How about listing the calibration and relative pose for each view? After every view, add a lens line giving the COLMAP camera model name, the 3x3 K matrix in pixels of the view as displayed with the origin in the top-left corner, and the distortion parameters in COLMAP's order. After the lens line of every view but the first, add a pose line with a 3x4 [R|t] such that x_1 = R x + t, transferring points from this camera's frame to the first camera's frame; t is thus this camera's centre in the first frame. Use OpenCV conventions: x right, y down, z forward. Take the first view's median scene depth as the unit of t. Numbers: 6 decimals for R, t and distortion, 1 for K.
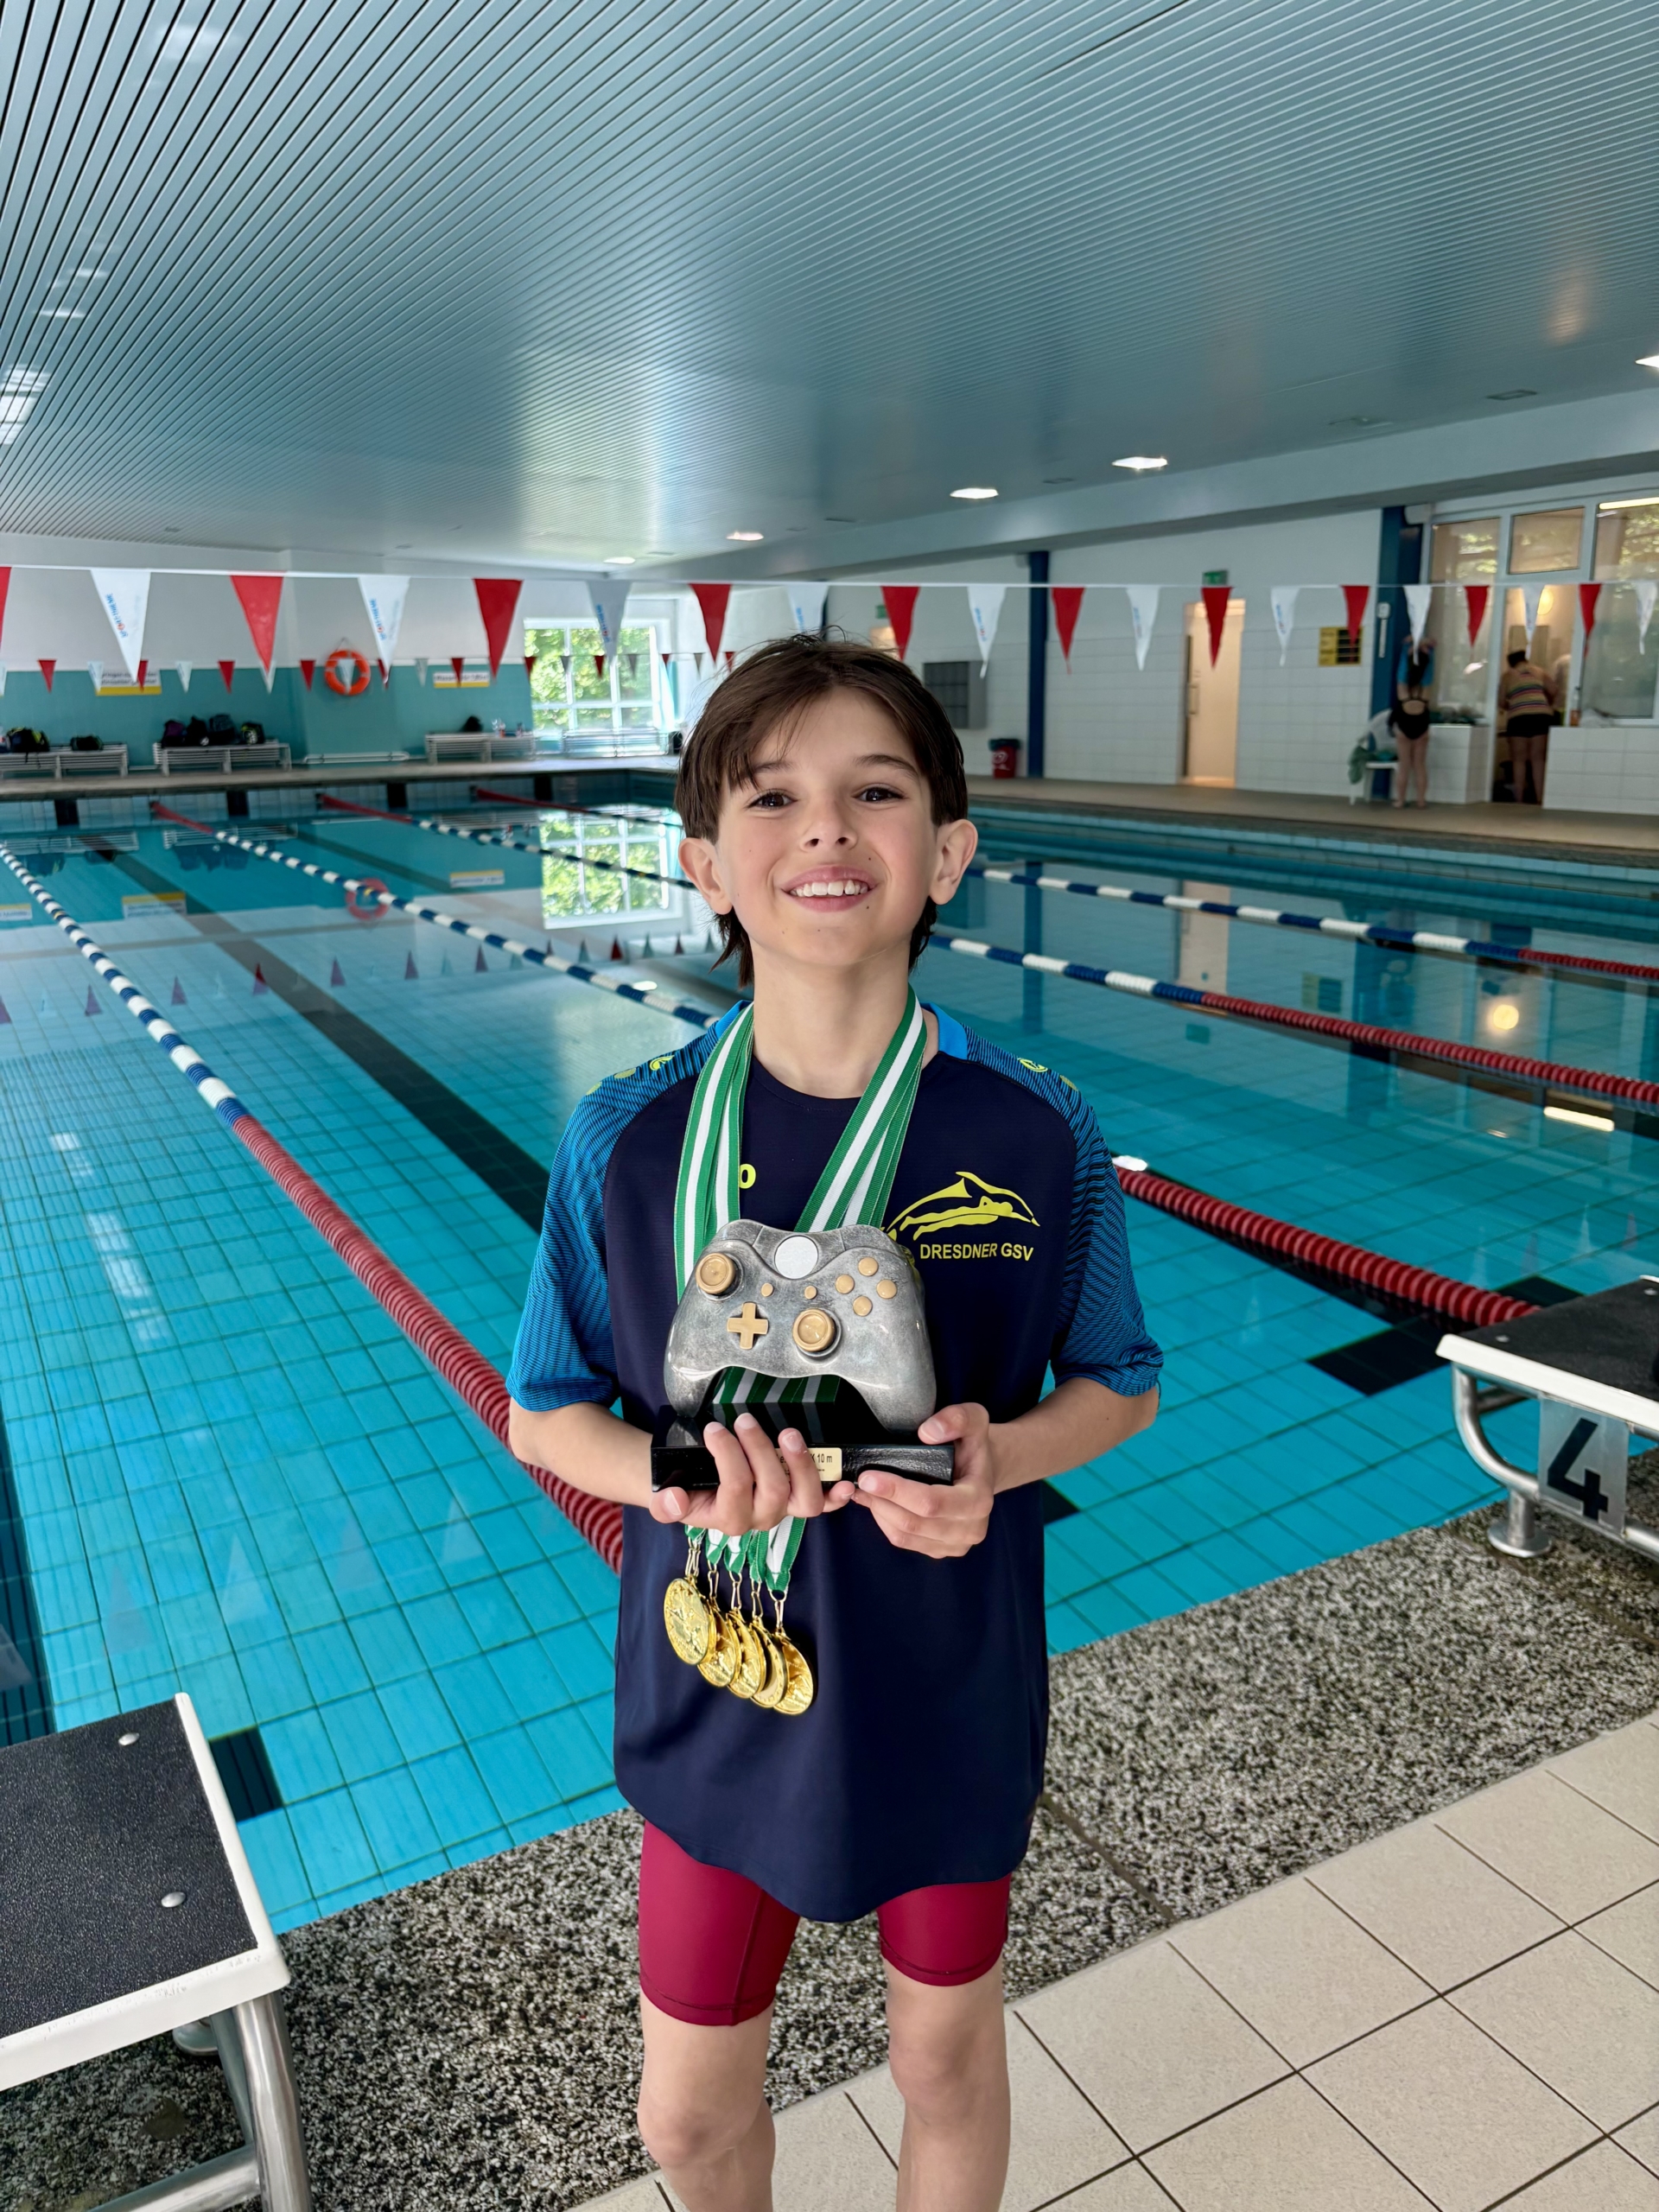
lens RADIAL K [[1670.9, 0, 818.4], [0, 1670.9, 1108.4], [0, 0, 1]] dist [-0.009627, 0.032453]
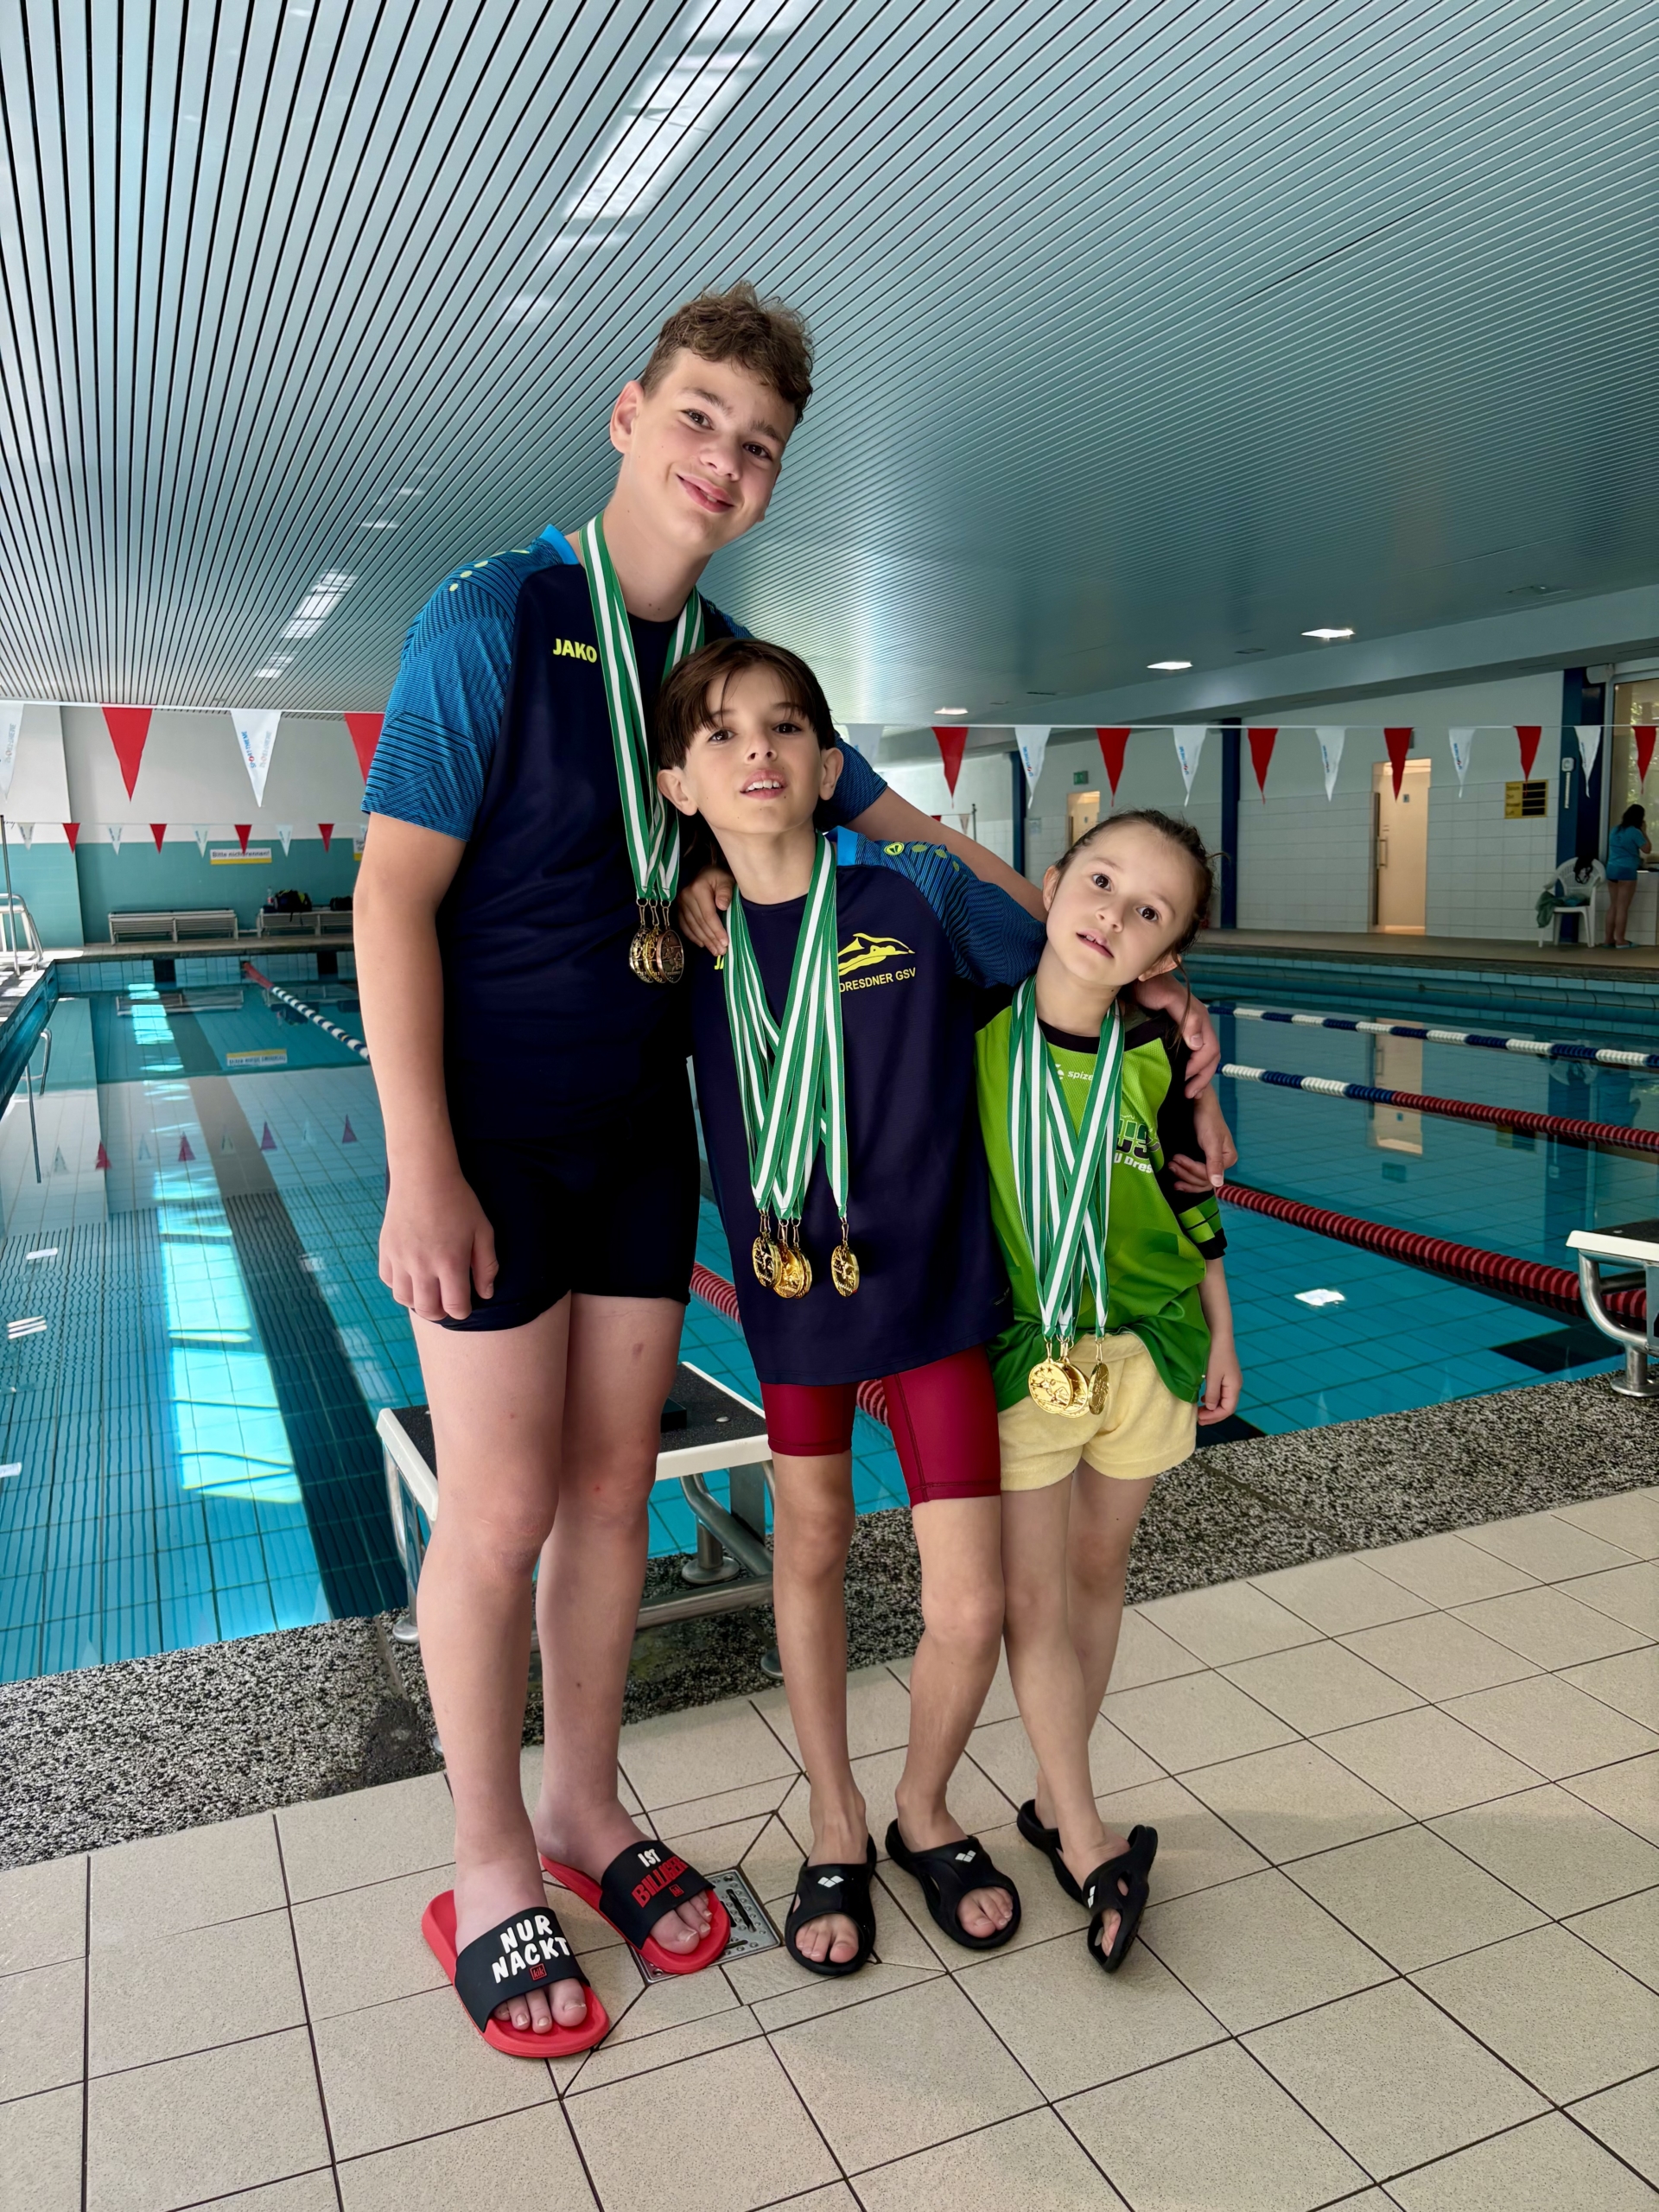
lens RADIAL K [[1670.9, 0, 837.8], [0, 1670.9, 1103.3], [0, 0, 1]] dist [-0.009627, 0.032453]
pose [[0.995003, 0.008985, -0.099437, -0.016432], [-0.019413, 0.994346, -0.104402, 0.047335], [0.097937, 0.105810, 0.989552, -0.089621]]
